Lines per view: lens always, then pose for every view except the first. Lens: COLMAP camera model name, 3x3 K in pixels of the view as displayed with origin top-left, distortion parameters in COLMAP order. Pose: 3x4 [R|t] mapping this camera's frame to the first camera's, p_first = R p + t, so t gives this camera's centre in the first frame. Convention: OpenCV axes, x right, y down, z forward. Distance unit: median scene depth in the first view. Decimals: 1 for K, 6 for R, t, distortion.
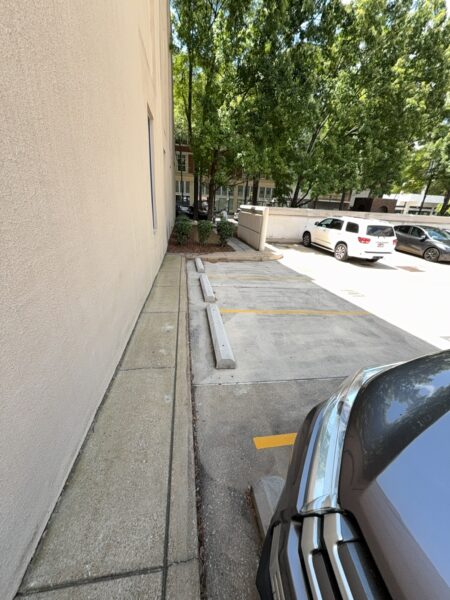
lens RADIAL K [[241.2, 0, 224.1], [0, 241.2, 304.3], [0, 0, 1]] dist [0.000959, -0.000119]
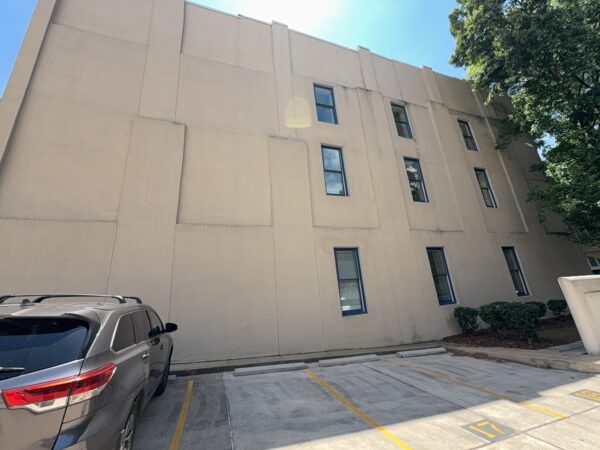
lens RADIAL K [[241.2, 0, 299.7], [0, 241.2, 226.1], [0, 0, 1]] dist [0.000959, -0.000119]
pose [[0.174400, -0.345752, -0.921976, 1.487221], [-0.311373, 0.868914, -0.384752, -0.138402], [0.934147, 0.354180, 0.043881, 0.578206]]
